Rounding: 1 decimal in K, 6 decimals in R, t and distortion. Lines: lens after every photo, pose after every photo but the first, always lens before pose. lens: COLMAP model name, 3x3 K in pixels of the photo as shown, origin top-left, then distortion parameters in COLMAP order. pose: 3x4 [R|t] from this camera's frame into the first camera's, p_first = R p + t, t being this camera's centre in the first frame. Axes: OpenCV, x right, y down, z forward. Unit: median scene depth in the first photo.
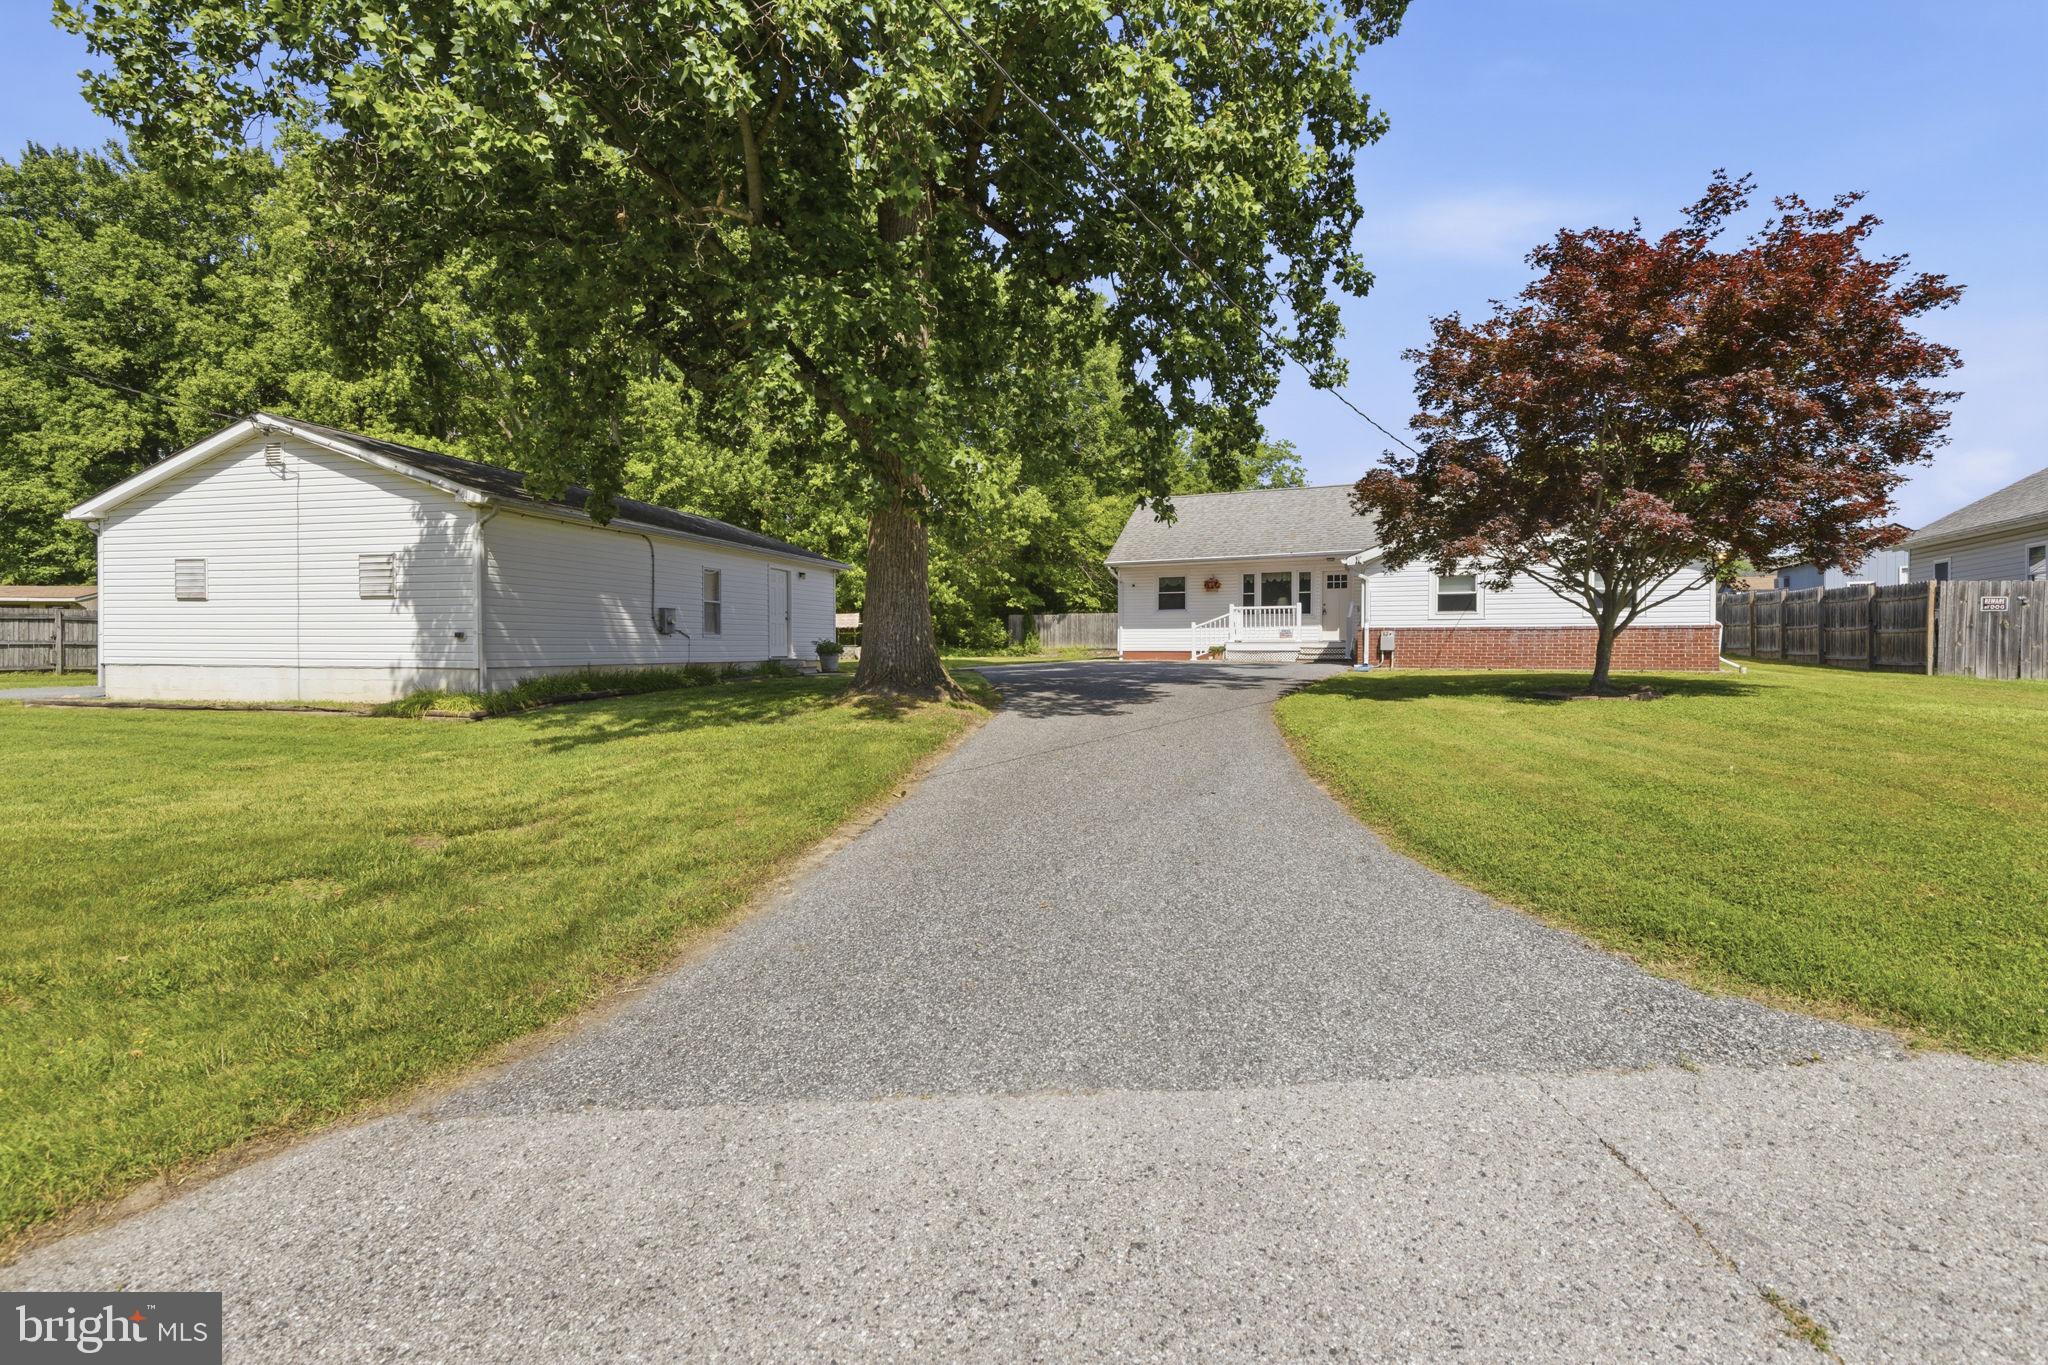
lens RADIAL K [[942.8, 0, 1025.5], [0, 942.8, 672.1], [0, 0, 1]] dist [0.009312, -0.000539]
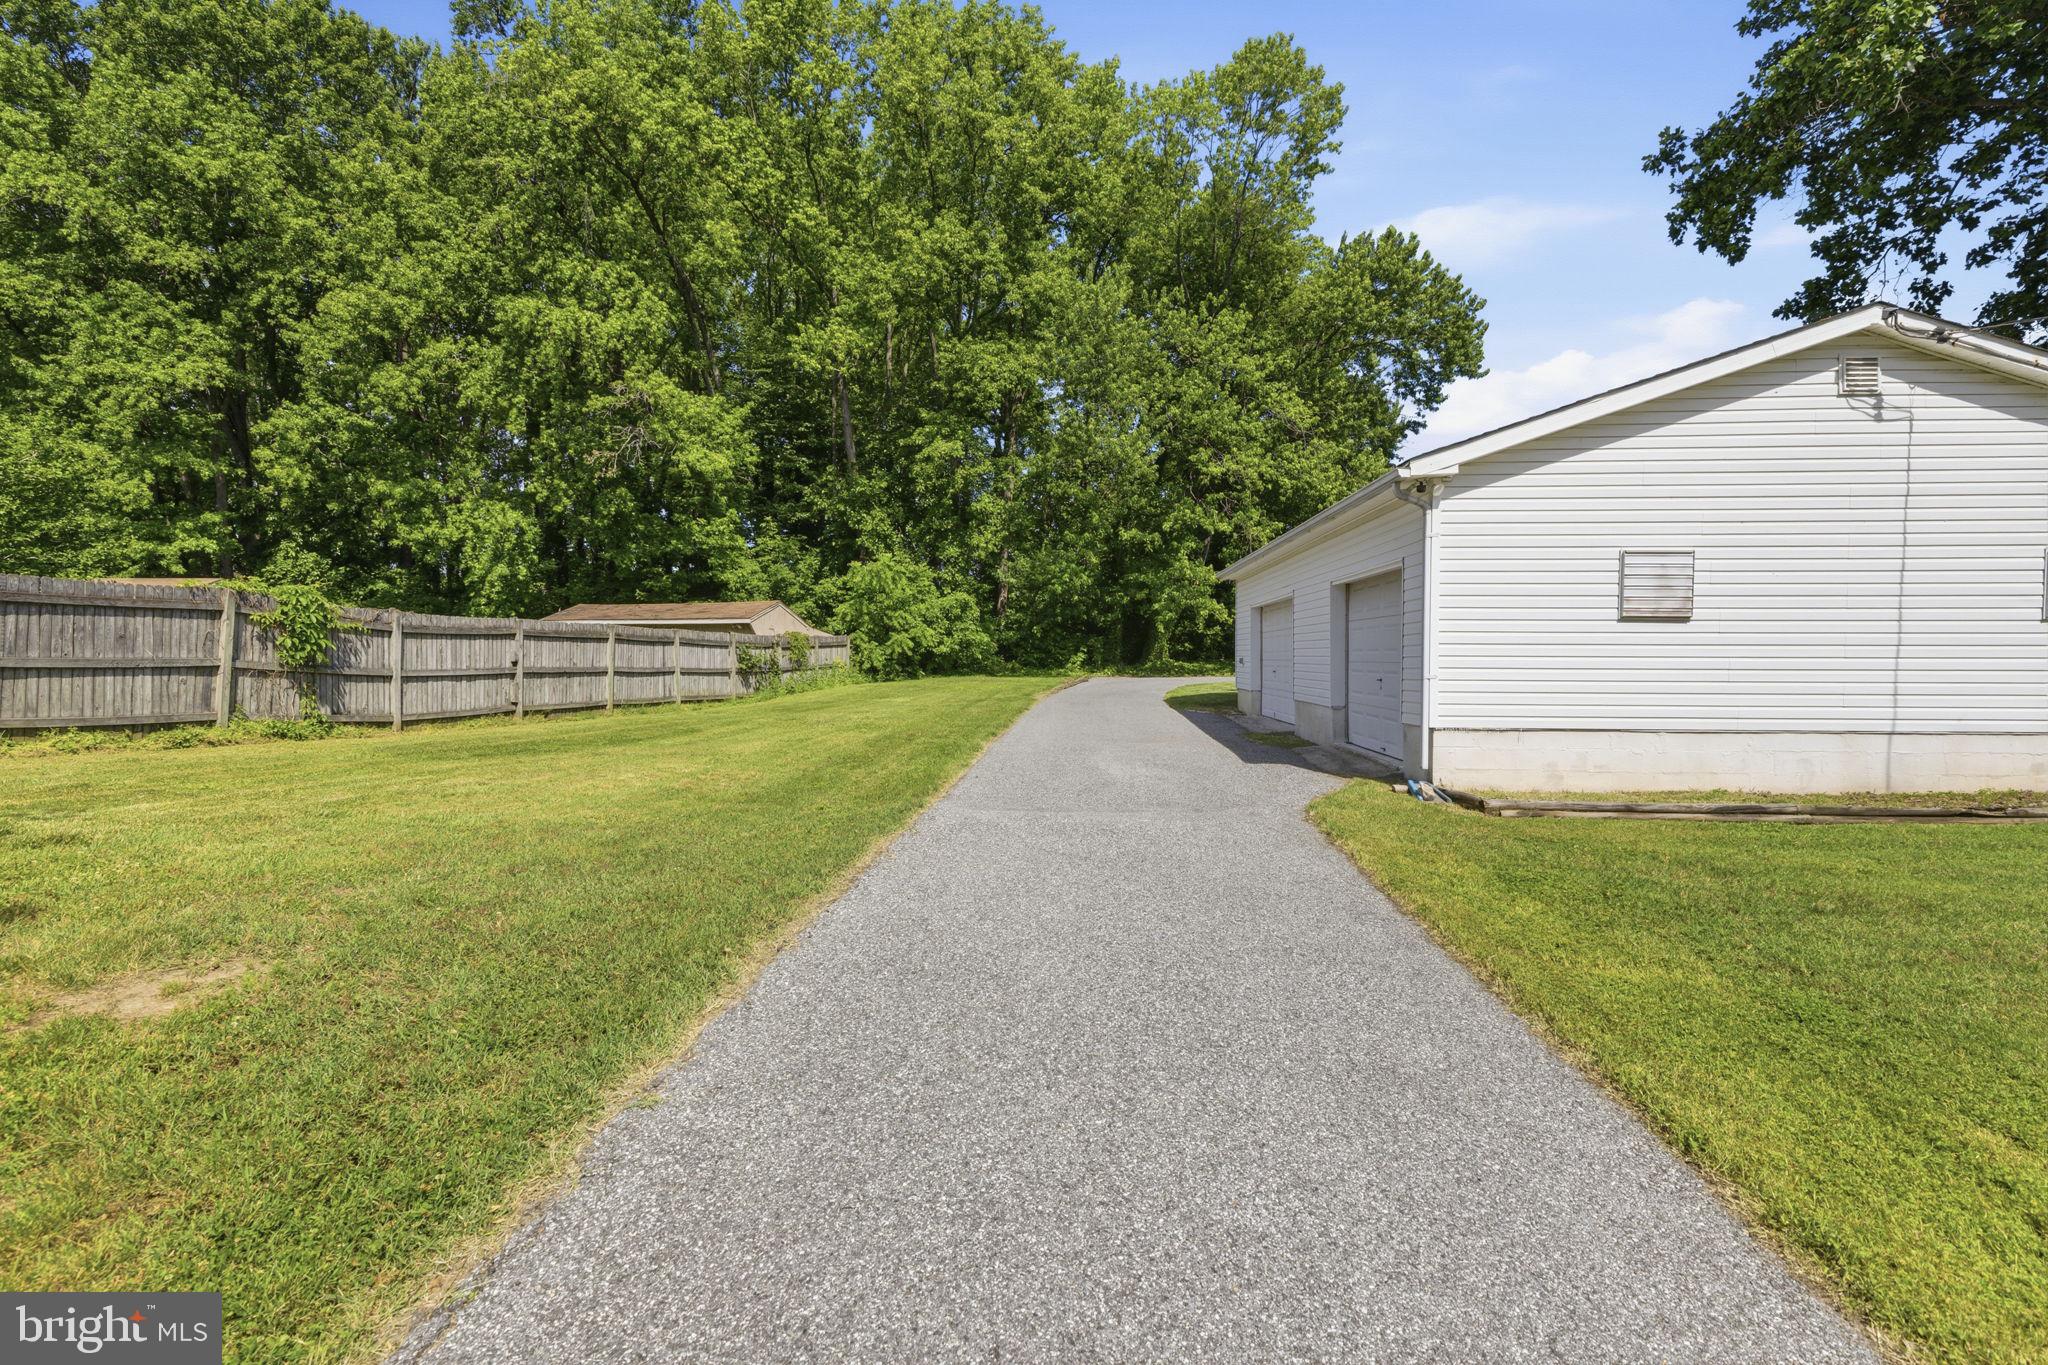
lens RADIAL K [[942.8, 0, 1025.6], [0, 942.8, 677.3], [0, 0, 1]] dist [0.009312, -0.000539]
pose [[0.979322, -0.005791, 0.202224, -0.497551], [0.005554, 0.999983, 0.001736, -0.015562], [-0.202231, -0.000577, 0.979338, 0.181076]]
